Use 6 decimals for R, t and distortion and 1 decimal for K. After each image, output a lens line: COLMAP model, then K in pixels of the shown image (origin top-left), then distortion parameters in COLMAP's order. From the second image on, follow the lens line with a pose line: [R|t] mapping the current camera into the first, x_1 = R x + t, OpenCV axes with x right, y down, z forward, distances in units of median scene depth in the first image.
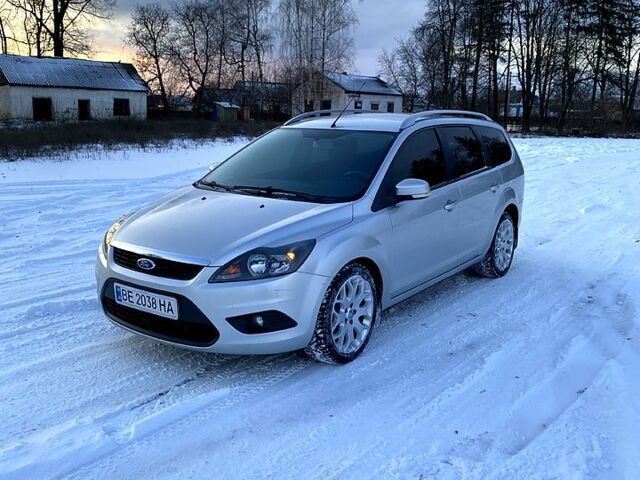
lens RADIAL K [[640.0, 0, 320.0], [0, 640.0, 240.0], [0, 0, 1]] dist [0.133353, -0.329822]
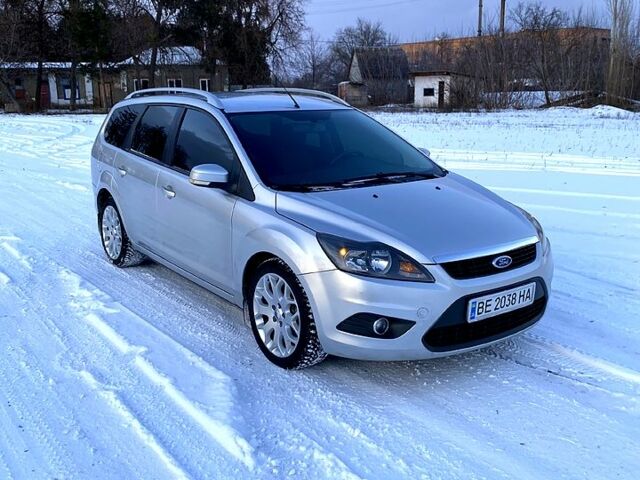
lens RADIAL K [[640.0, 0, 320.0], [0, 640.0, 240.0], [0, 0, 1]] dist [0.133353, -0.329822]
pose [[0.309279, -0.230718, 0.922559, -1.173423], [0.196342, 0.964713, 0.175438, -0.201003], [-0.930482, 0.126878, 0.343665, 0.917301]]
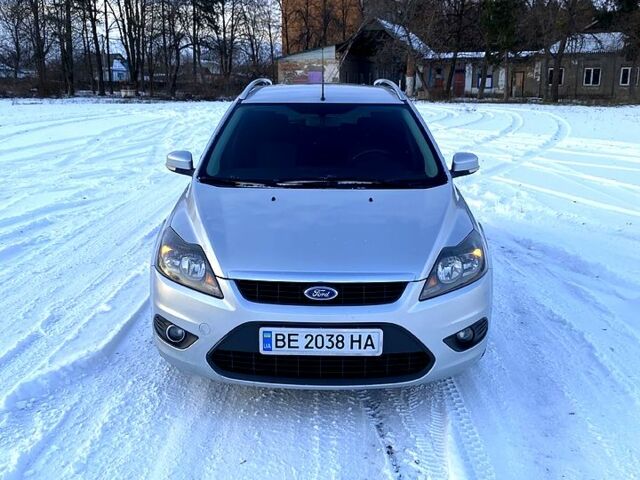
lens RADIAL K [[640.0, 0, 320.0], [0, 640.0, 240.0], [0, 0, 1]] dist [0.133353, -0.329822]
pose [[0.816076, -0.149225, 0.558347, -0.674808], [0.119544, 0.988783, 0.089538, -0.090850], [-0.565446, -0.006323, 0.824761, 0.382385]]
